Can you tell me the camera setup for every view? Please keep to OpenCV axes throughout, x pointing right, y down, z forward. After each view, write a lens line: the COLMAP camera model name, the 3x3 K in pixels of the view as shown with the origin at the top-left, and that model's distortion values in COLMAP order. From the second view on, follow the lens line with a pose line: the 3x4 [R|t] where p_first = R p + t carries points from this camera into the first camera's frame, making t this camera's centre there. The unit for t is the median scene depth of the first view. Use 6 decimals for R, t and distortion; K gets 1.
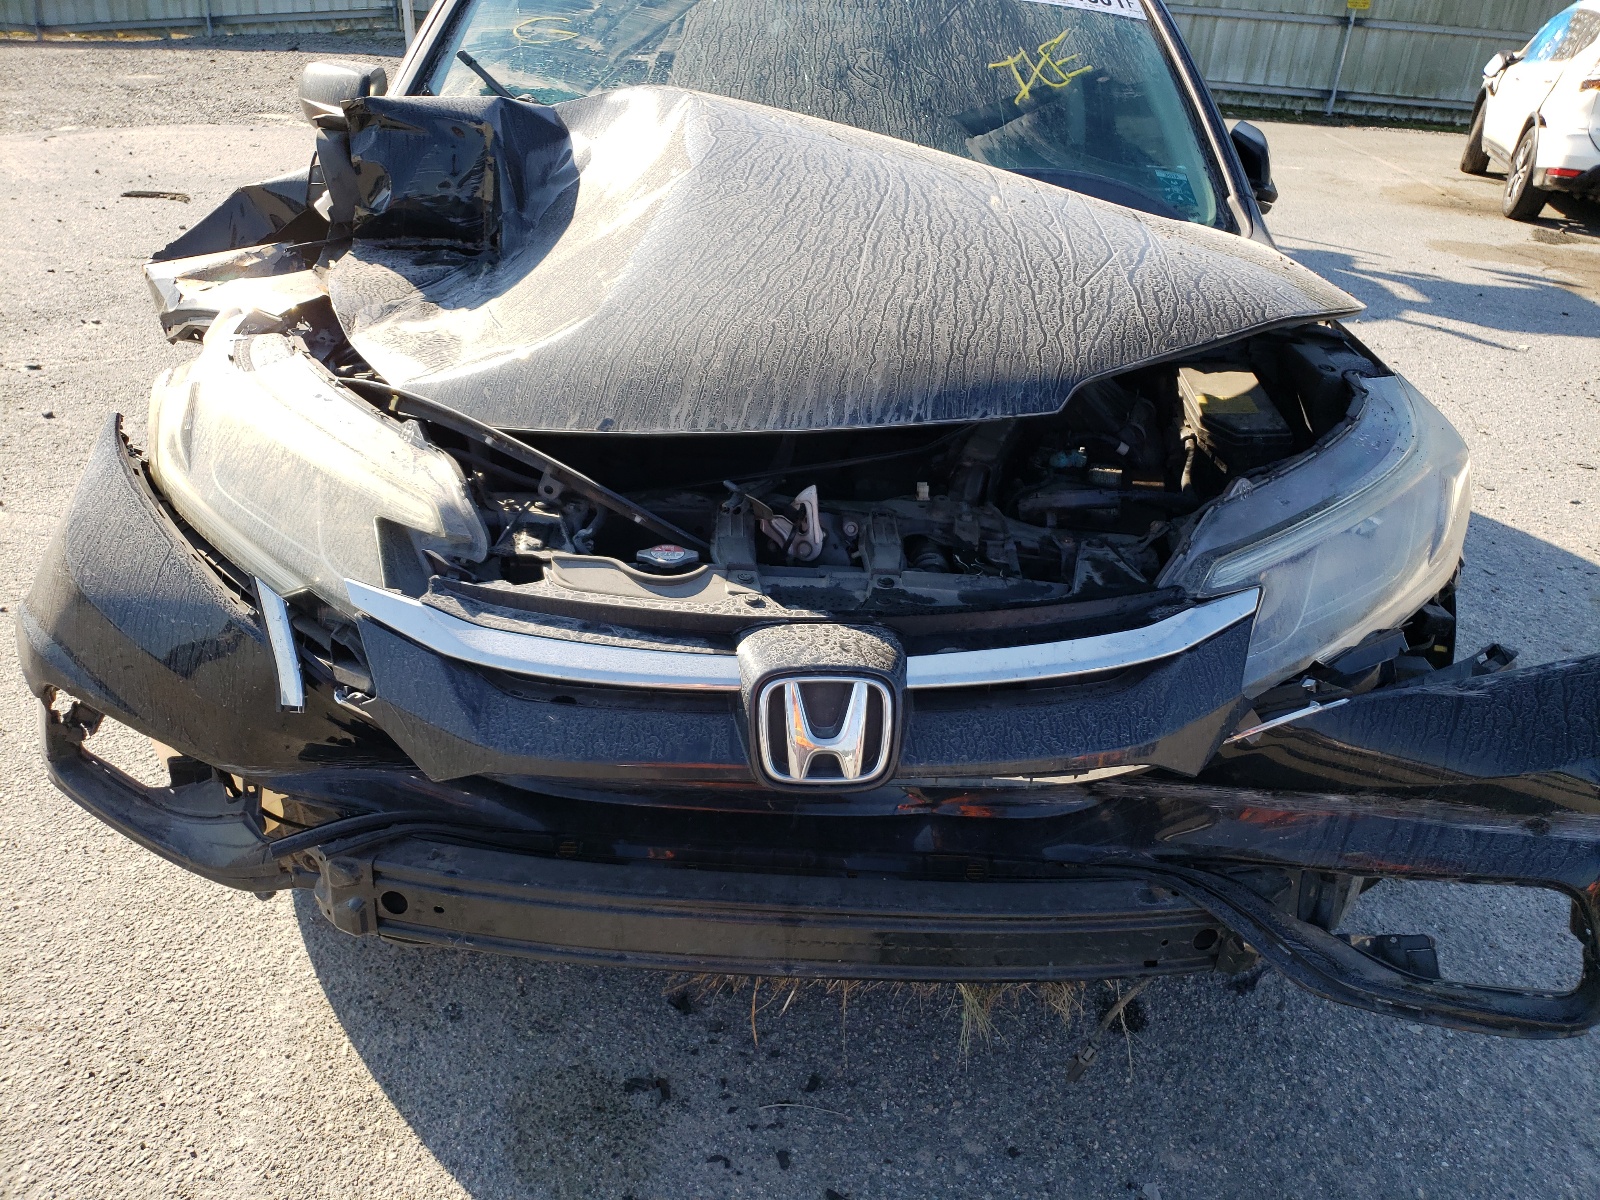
lens RADIAL K [[1300.3, 0, 813.4], [0, 1300.3, 606.5], [0, 0, 1]] dist [0.002094, -0.004780]
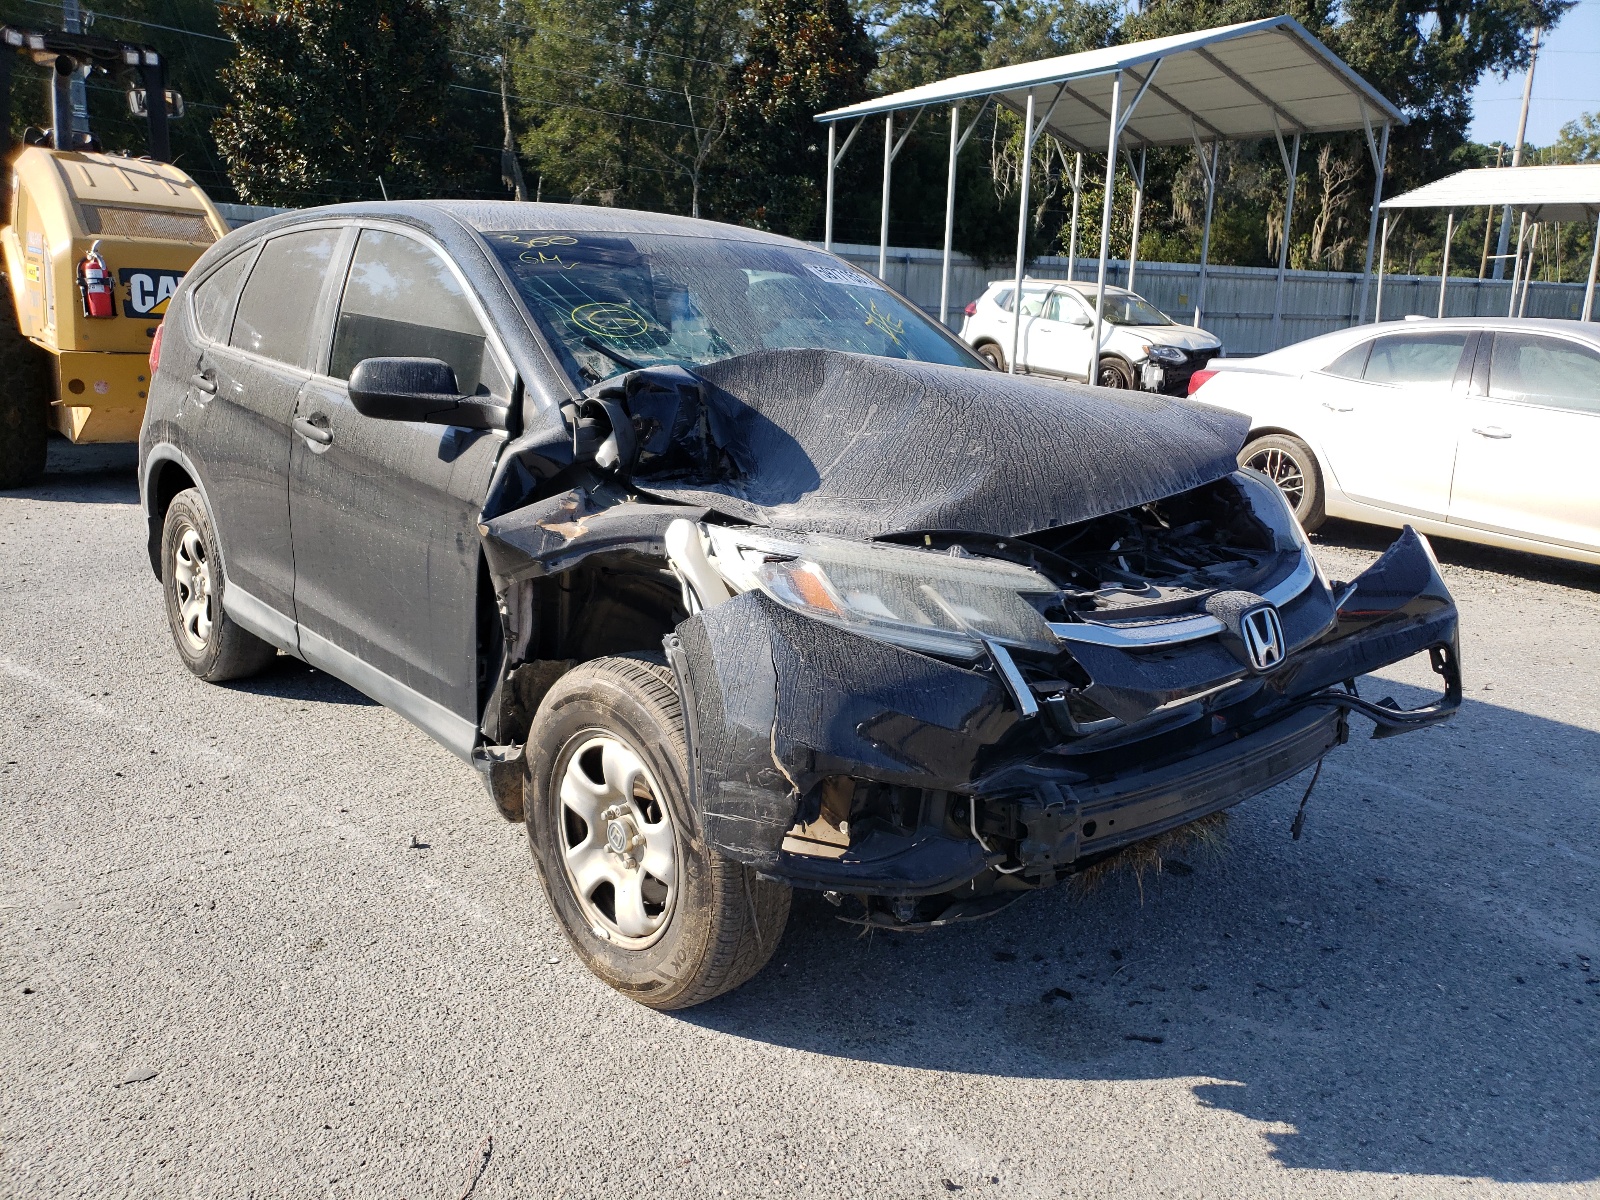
lens RADIAL K [[1300.3, 0, 813.4], [0, 1300.3, 606.5], [0, 0, 1]] dist [0.002094, -0.004780]
pose [[0.750414, -0.199786, 0.630051, -1.484174], [0.320667, 0.943573, -0.082724, -0.000077], [-0.577972, 0.264114, 0.772135, -0.078861]]
